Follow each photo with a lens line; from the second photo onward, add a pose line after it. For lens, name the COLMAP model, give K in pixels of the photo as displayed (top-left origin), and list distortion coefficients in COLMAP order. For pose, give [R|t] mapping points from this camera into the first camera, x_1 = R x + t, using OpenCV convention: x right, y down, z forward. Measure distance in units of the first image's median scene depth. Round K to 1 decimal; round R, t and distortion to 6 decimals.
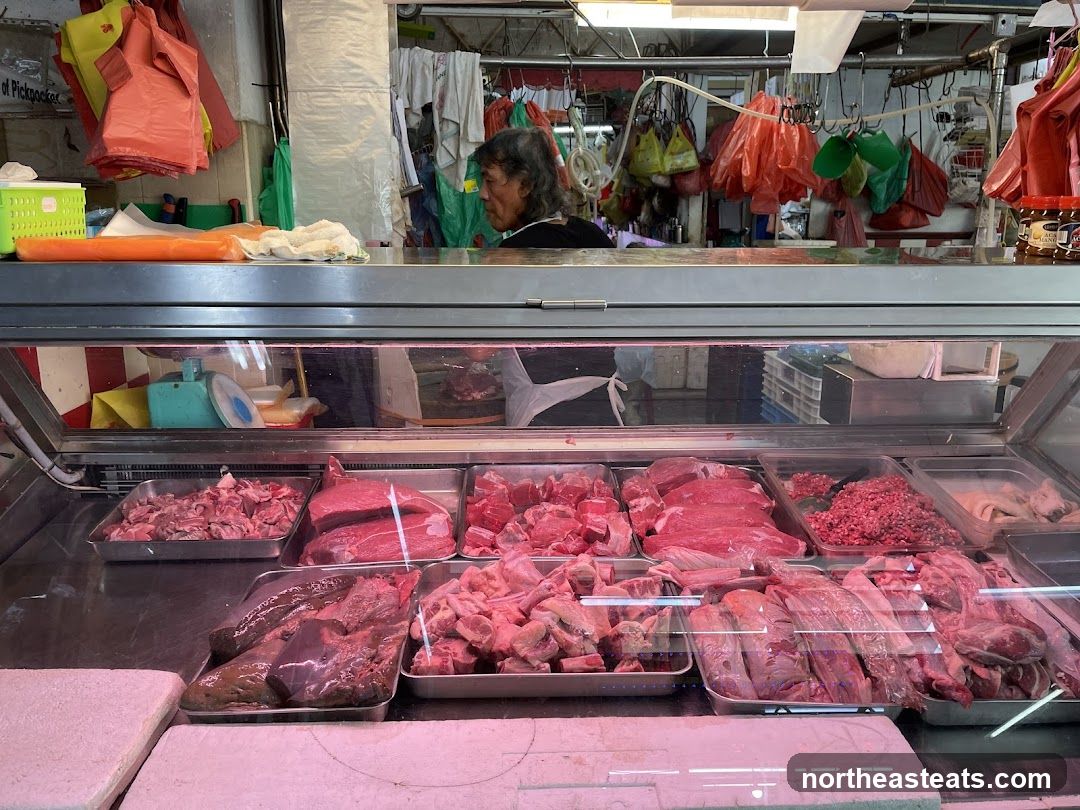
lens RADIAL K [[830.6, 0, 540.0], [0, 830.6, 405.0], [0, 0, 1]] dist [0.098946, -0.158911]
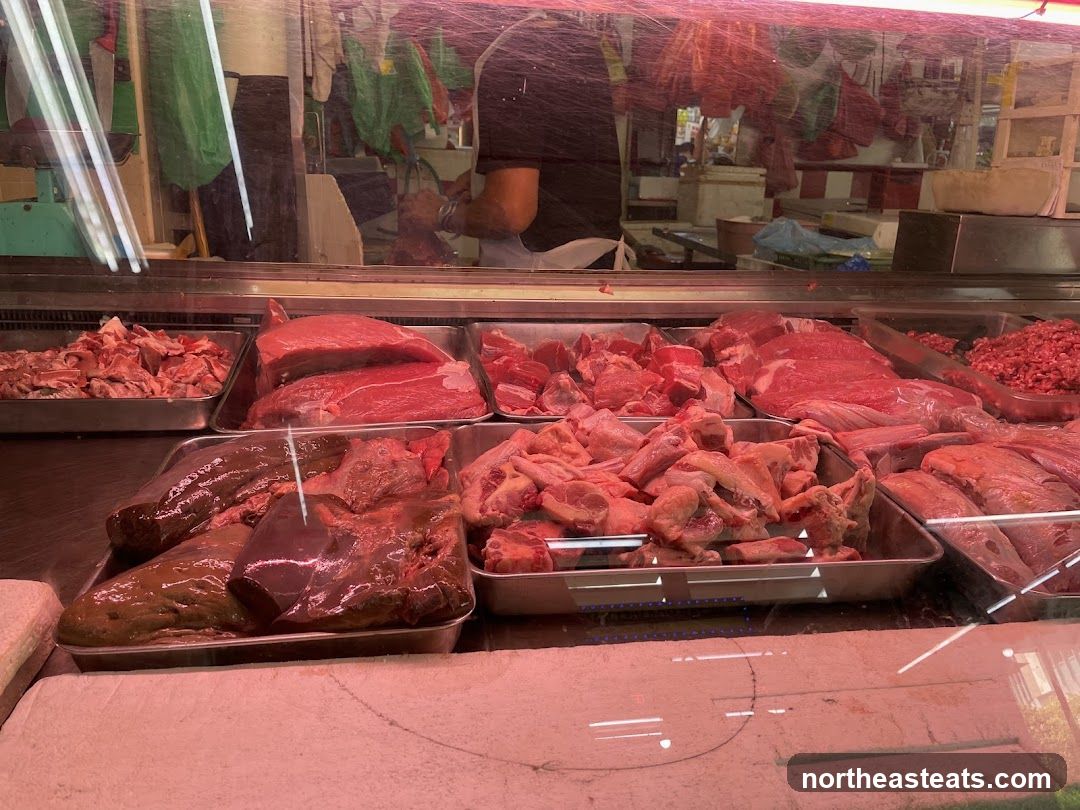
lens RADIAL K [[853.8, 0, 540.0], [0, 853.8, 405.0], [0, 0, 1]] dist [0.106338, -0.166938]
pose [[0.992069, -0.005162, 0.125588, -0.149305], [-0.001051, 0.998781, 0.049349, 0.139388], [-0.125690, -0.049090, 0.990854, 0.332379]]
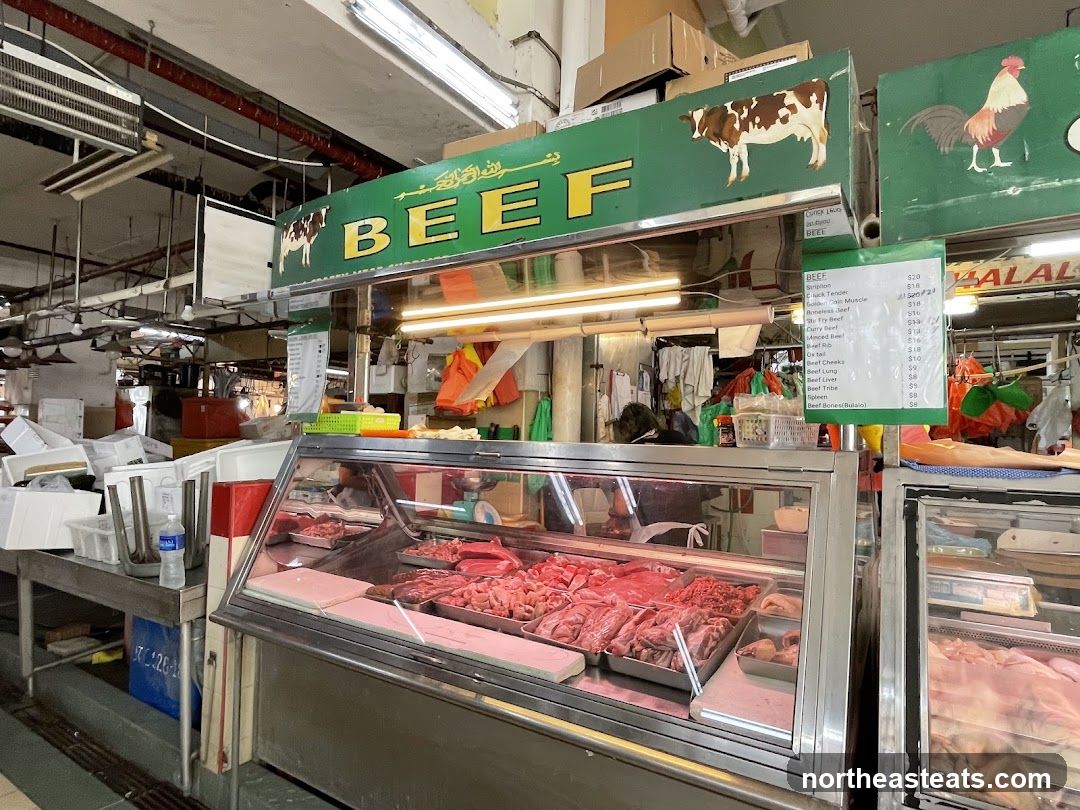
lens RADIAL K [[666.5, 0, 540.0], [0, 666.5, 405.0], [0, 0, 1]] dist [0.001349, 0.000061]
pose [[0.788898, -0.016615, -0.614300, 1.026802], [-0.164135, 0.957621, -0.236687, 0.141137], [0.592199, 0.287550, 0.752738, -0.373088]]
